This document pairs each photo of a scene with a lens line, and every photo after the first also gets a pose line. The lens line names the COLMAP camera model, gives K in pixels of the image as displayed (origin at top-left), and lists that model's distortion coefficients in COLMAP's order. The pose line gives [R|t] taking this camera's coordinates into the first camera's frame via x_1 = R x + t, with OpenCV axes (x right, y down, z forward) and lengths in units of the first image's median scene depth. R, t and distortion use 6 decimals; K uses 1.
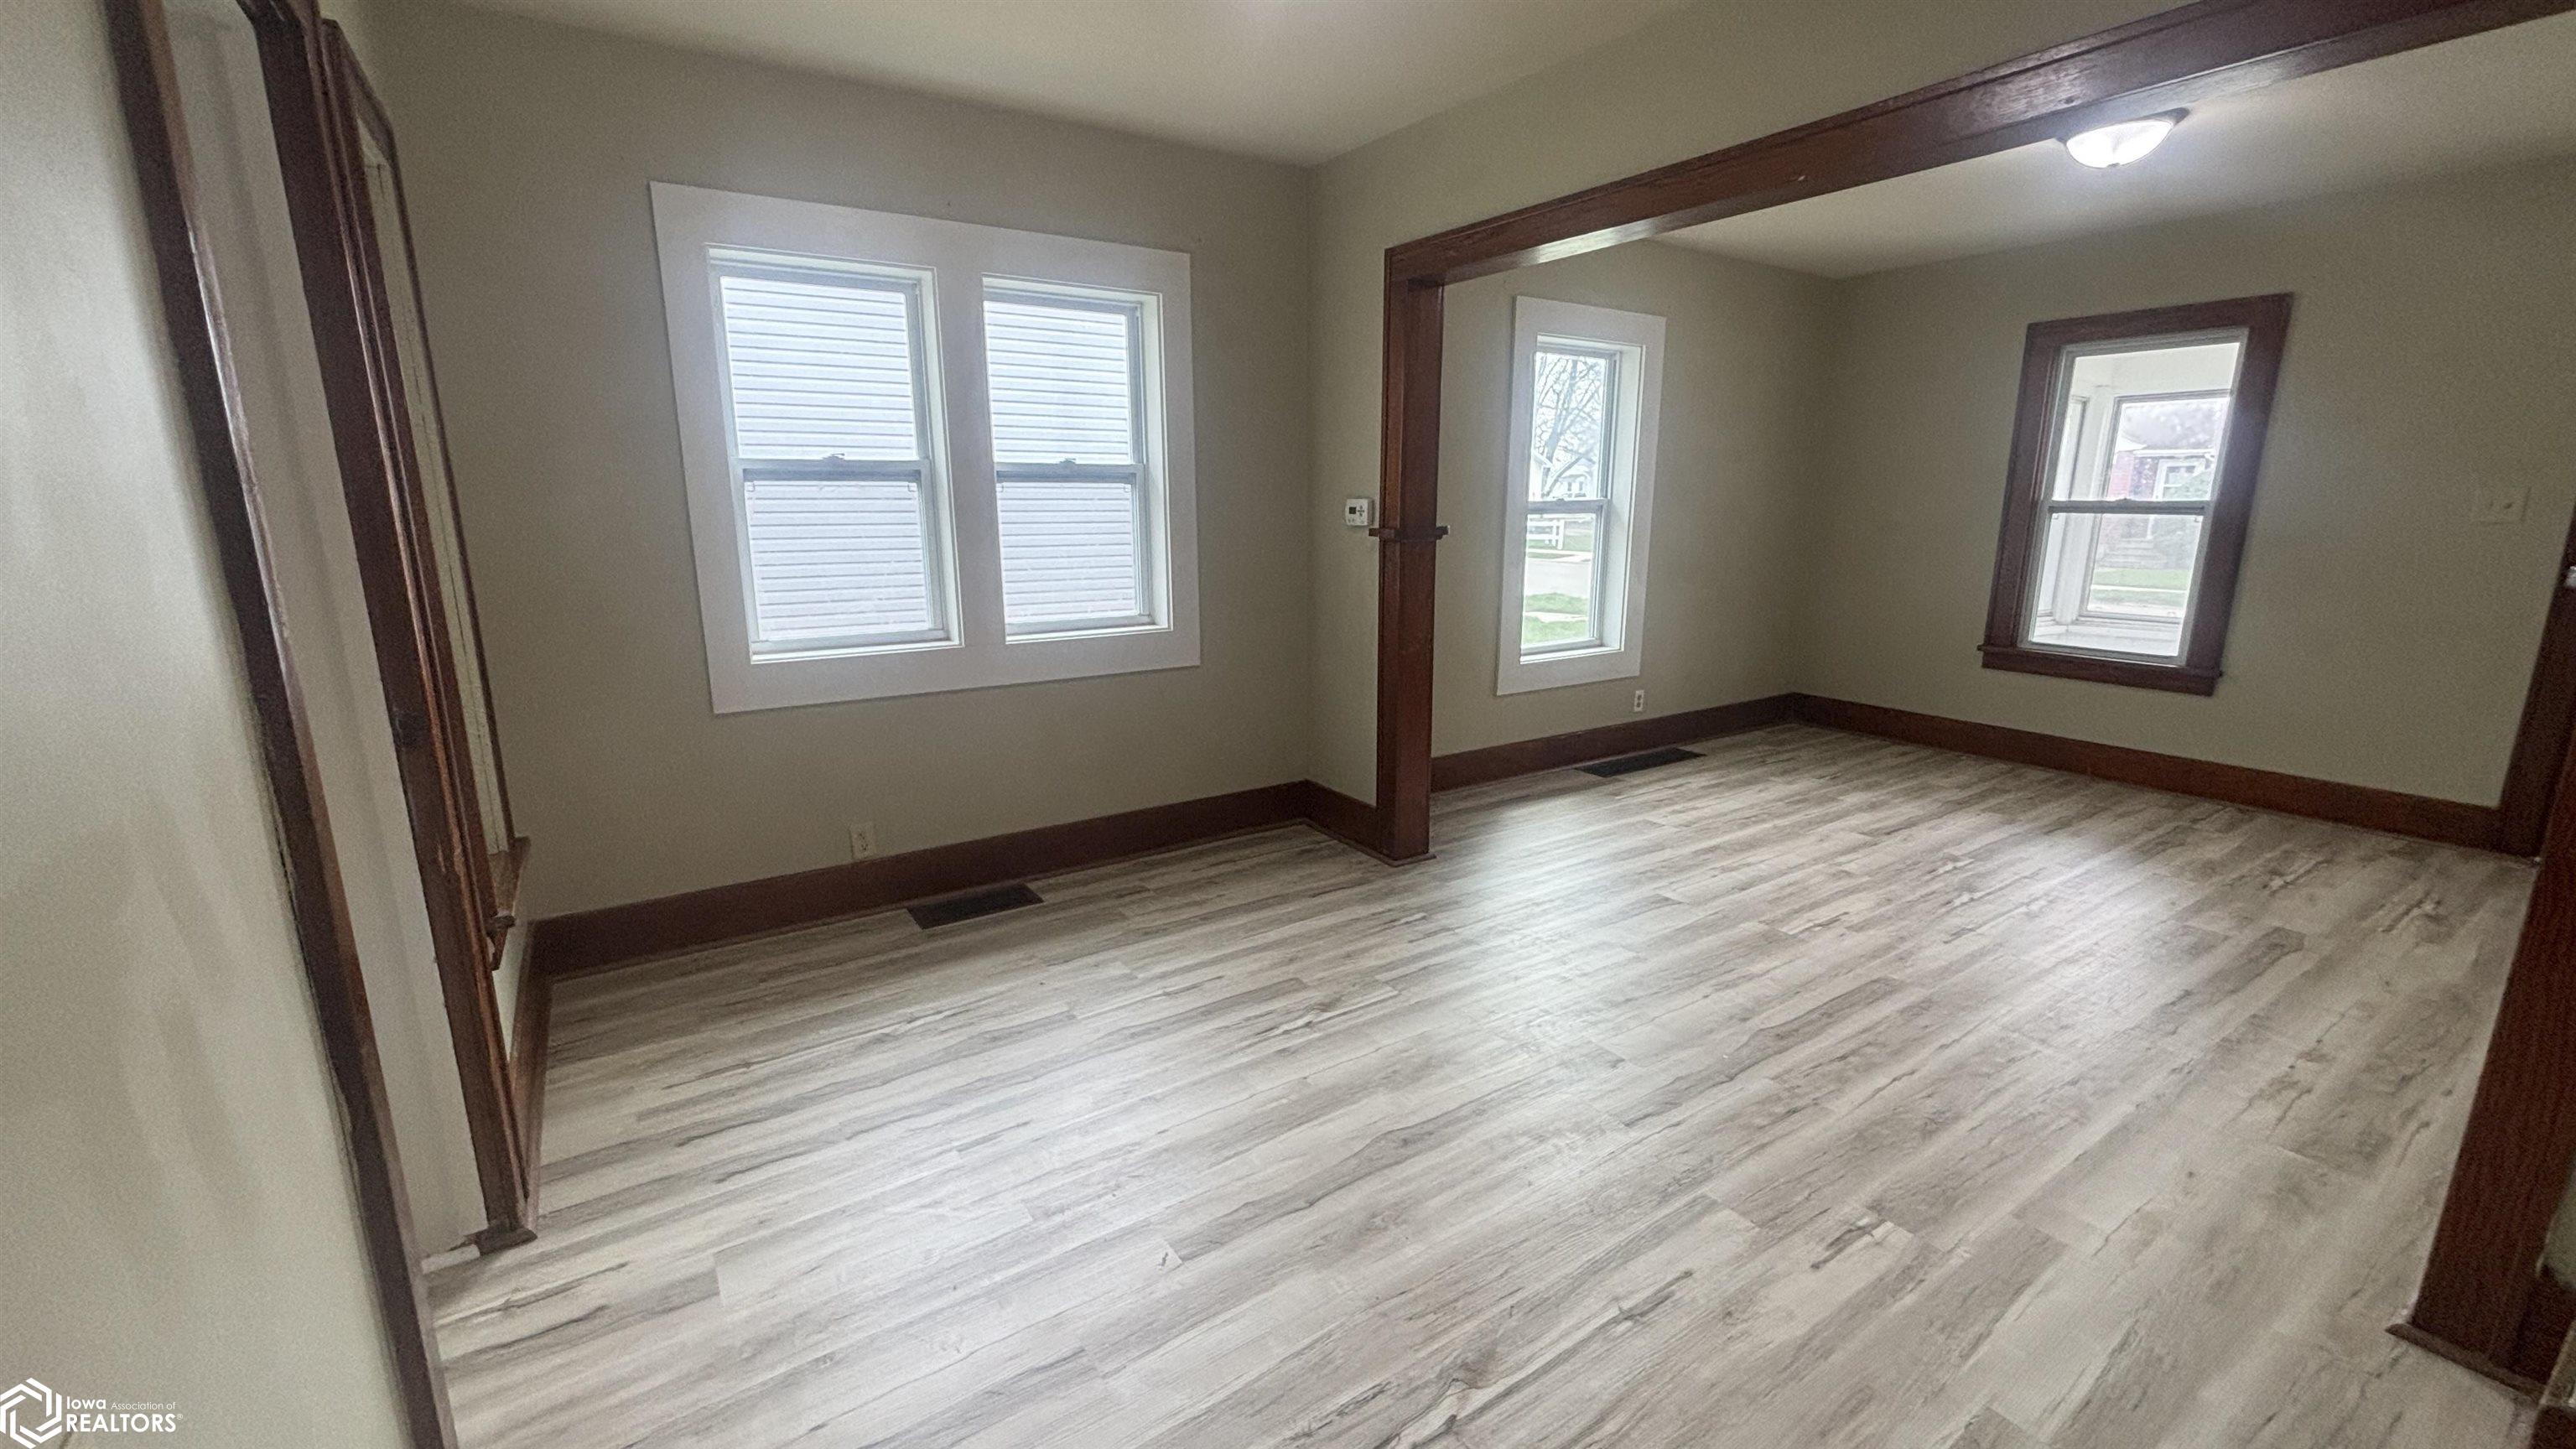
lens RADIAL K [[1036.3, 0, 1290.8], [0, 1036.3, 714.2], [0, 0, 1]] dist [-0.009088, 0.002137]
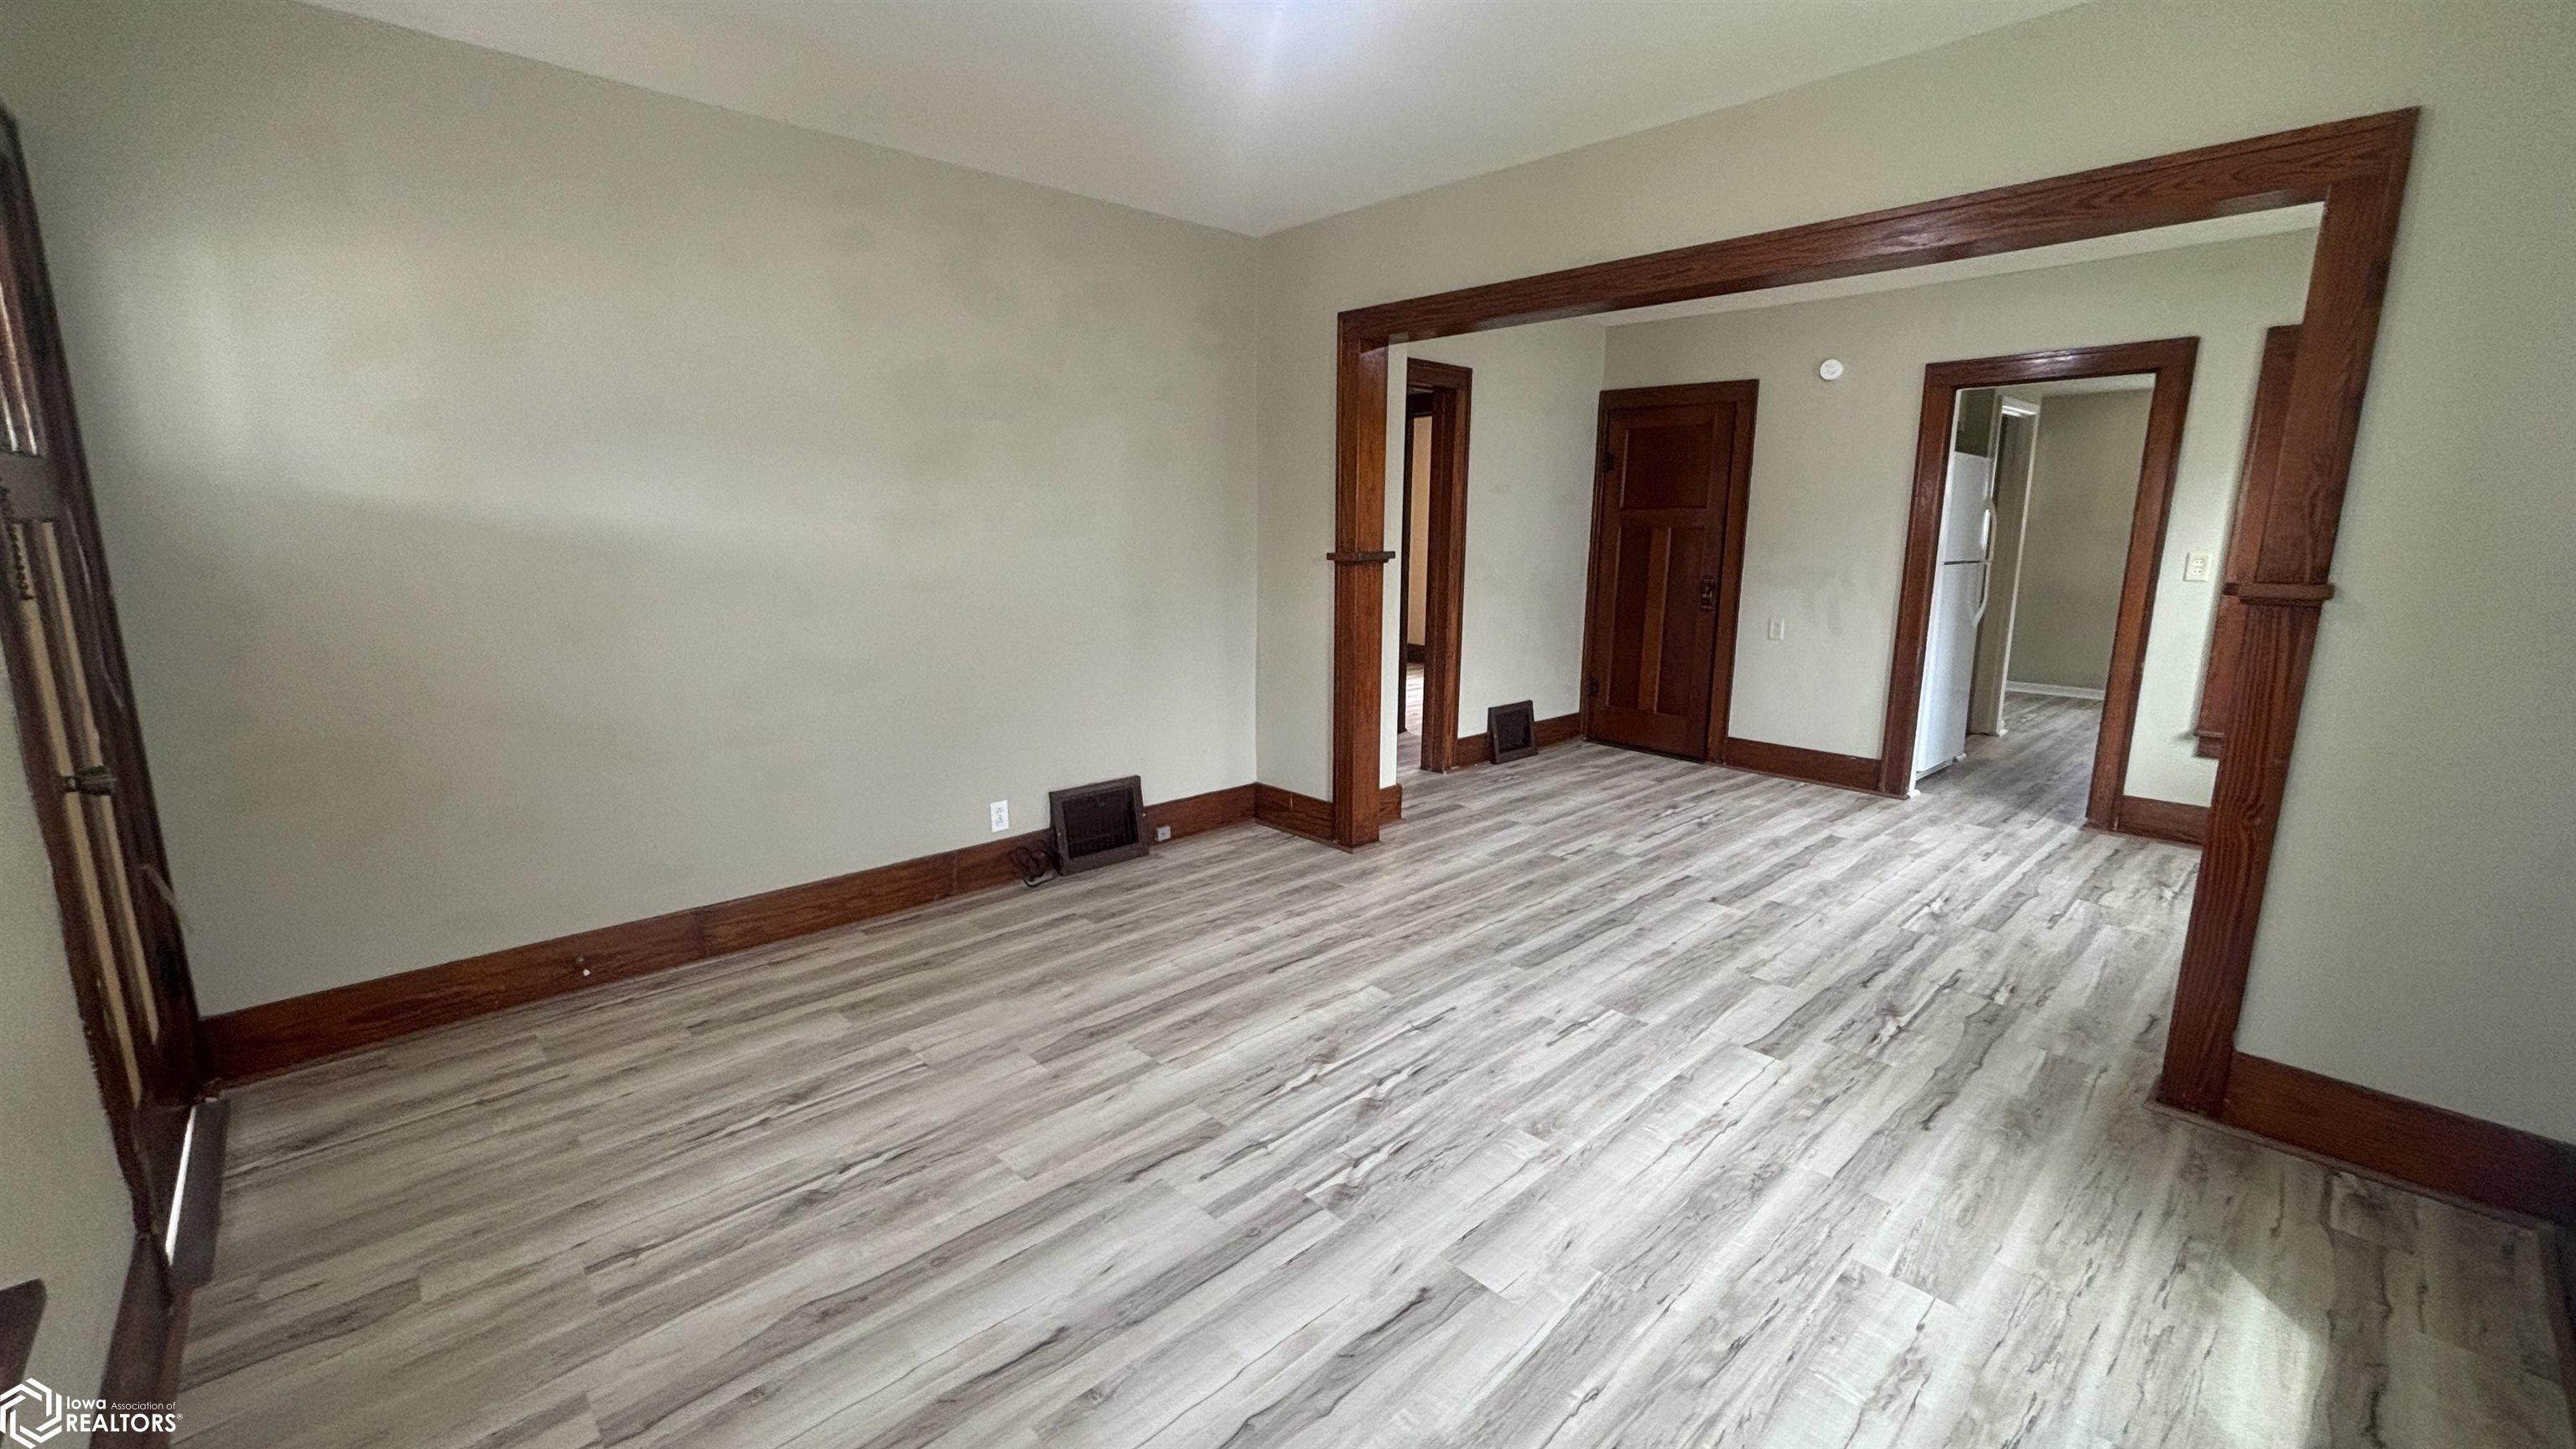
lens RADIAL K [[1036.3, 0, 1274.7], [0, 1036.3, 732.6], [0, 0, 1]] dist [-0.009088, 0.002137]
pose [[-0.987036, 0.030287, -0.157614, 0.841415], [-0.035004, 0.917771, 0.395564, -0.332992], [0.156634, 0.395953, -0.904813, 1.549497]]
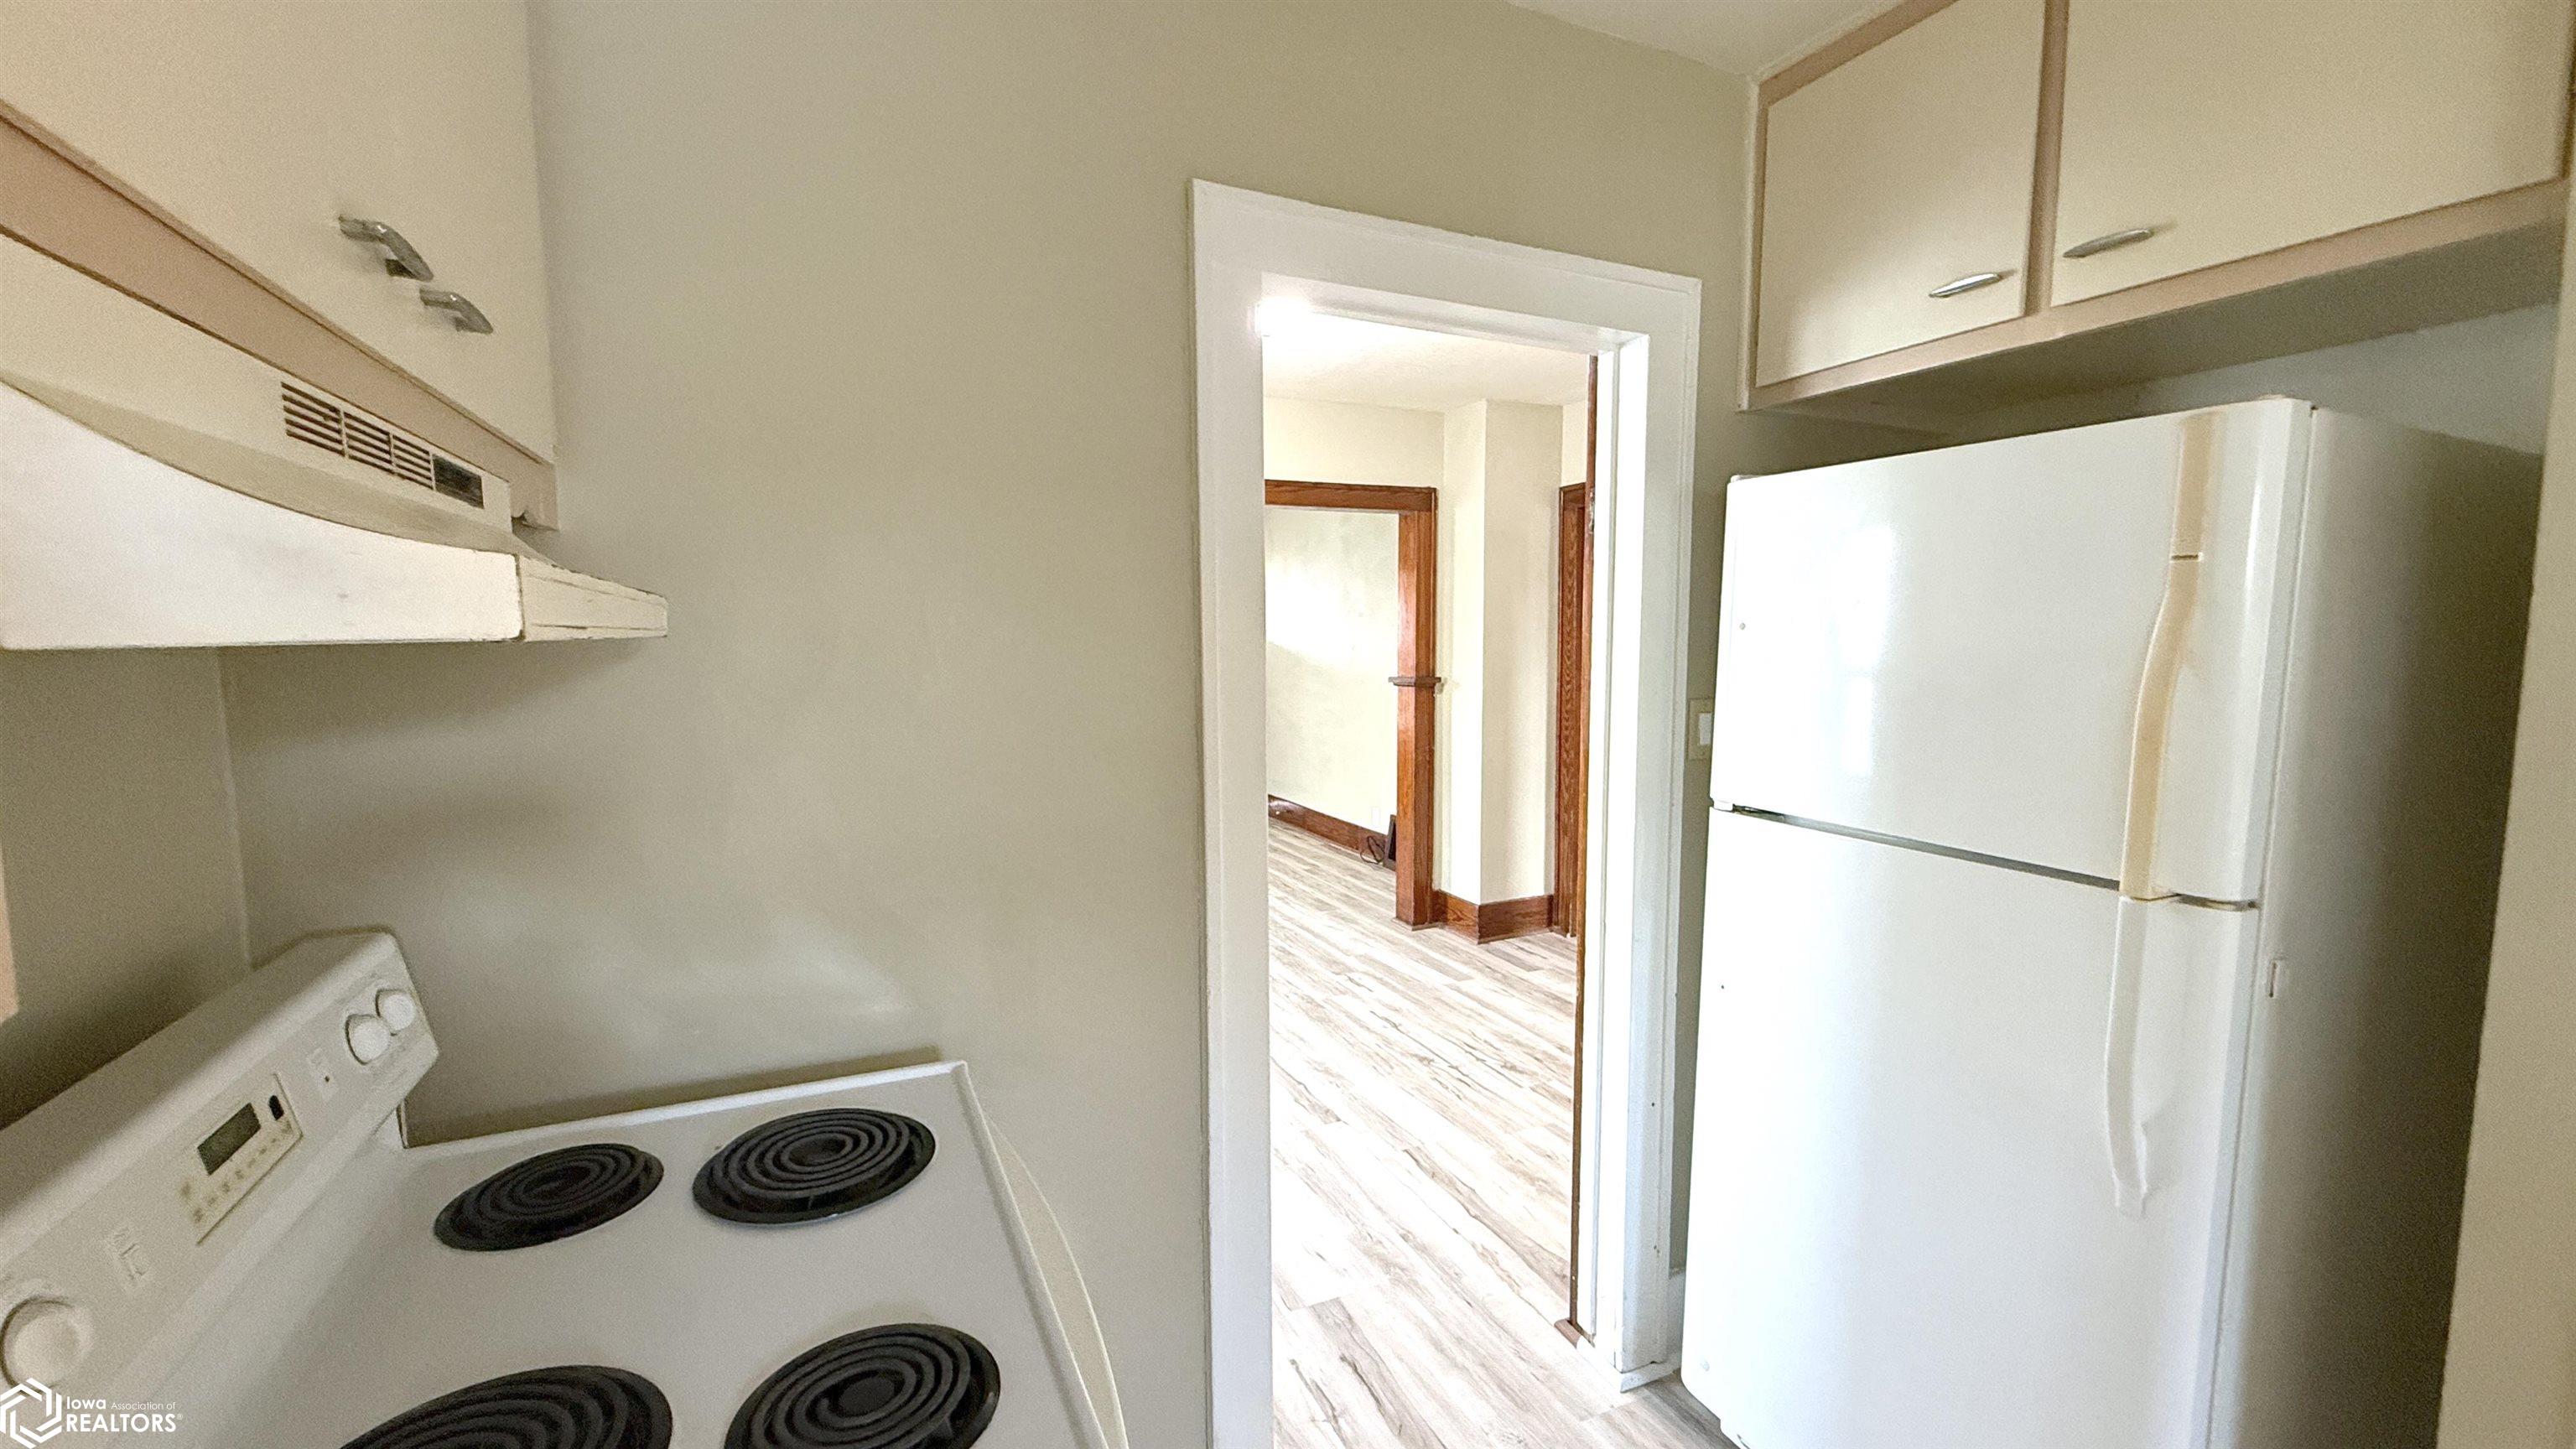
lens RADIAL K [[1021.0, 0, 1284.7], [0, 1021.0, 725.9], [0, 0, 1]] dist [-0.002463, 0.000054]
pose [[0.144250, -0.090196, 0.985422, -0.892282], [0.202870, 0.977380, 0.059763, -0.113802], [-0.968523, 0.191291, 0.159285, 0.370870]]
